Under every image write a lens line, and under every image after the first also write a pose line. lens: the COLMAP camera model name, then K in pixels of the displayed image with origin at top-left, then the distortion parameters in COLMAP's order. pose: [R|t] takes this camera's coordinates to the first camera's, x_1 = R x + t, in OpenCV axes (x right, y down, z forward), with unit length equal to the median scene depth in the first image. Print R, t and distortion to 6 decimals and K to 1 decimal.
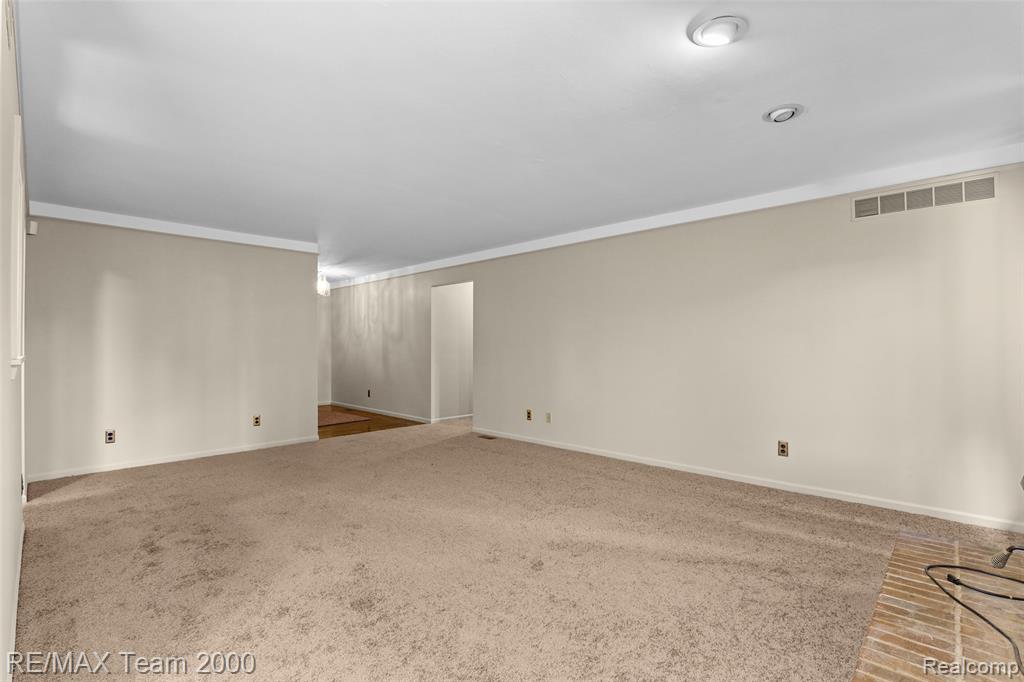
lens RADIAL K [[477.5, 0, 508.9], [0, 477.5, 337.9], [0, 0, 1]] dist [-0.024257, 0.002045]
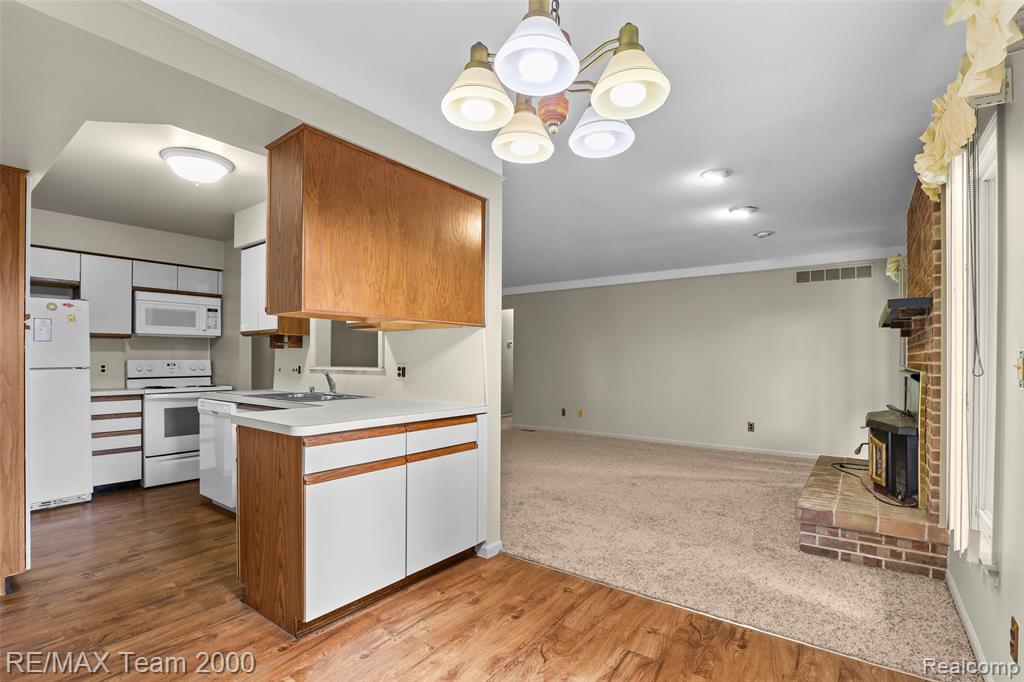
lens RADIAL K [[477.5, 0, 525.6], [0, 477.5, 357.5], [0, 0, 1]] dist [-0.024257, 0.002045]
pose [[0.989992, 0.007659, 0.140913, -0.507284], [-0.009377, 0.999890, 0.011529, -0.008570], [-0.140809, -0.012735, 0.989955, -0.594065]]
